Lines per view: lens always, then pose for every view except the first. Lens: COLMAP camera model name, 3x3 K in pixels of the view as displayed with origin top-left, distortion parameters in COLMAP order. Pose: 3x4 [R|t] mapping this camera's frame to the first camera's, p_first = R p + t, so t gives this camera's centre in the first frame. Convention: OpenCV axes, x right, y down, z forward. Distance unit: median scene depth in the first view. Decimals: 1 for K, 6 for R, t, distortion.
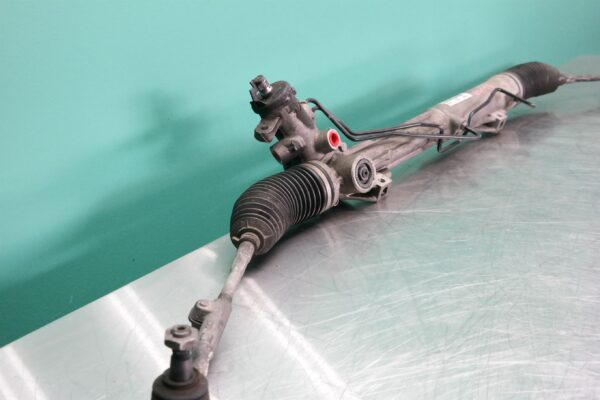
lens RADIAL K [[627.0, 0, 300.0], [0, 627.0, 200.0], [0, 0, 1]] dist [-0.013894, 0.017669]
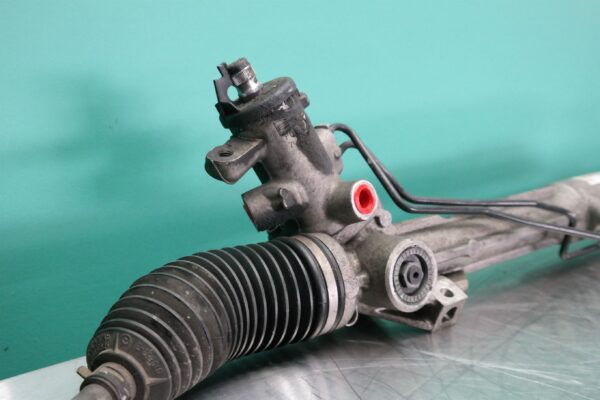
lens RADIAL K [[627.0, 0, 300.0], [0, 627.0, 200.0], [0, 0, 1]] dist [-0.013894, 0.017669]
pose [[0.975005, 0.159651, -0.154523, 0.080562], [-0.176333, 0.979136, -0.100991, -0.033655], [0.135176, 0.125714, 0.982814, 0.466416]]
